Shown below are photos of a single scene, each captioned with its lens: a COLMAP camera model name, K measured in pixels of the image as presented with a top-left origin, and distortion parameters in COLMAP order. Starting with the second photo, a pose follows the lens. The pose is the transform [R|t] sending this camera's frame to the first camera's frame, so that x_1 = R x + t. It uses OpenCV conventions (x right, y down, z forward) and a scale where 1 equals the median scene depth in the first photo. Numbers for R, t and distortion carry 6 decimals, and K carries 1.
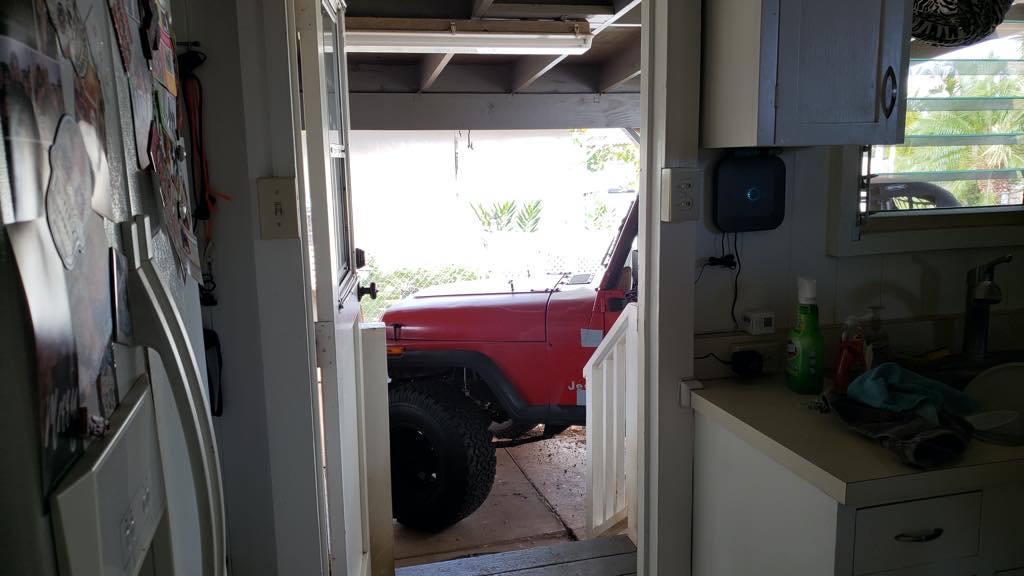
lens RADIAL K [[725.4, 0, 508.4], [0, 725.4, 285.5], [0, 0, 1]] dist [0.005823, 0.002004]
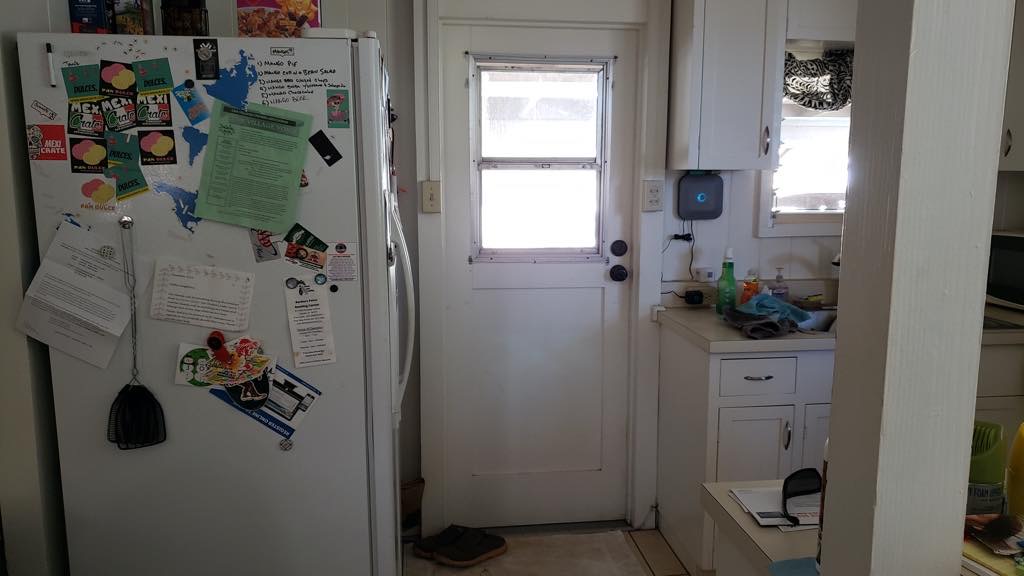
lens RADIAL K [[783.6, 0, 519.9], [0, 783.6, 281.6], [0, 0, 1]] dist [0.032446, -0.013085]
pose [[0.990979, 0.036432, -0.128971, 0.160057], [-0.040920, 0.998640, -0.032316, 0.143032], [0.127618, 0.037302, 0.991122, -0.839348]]
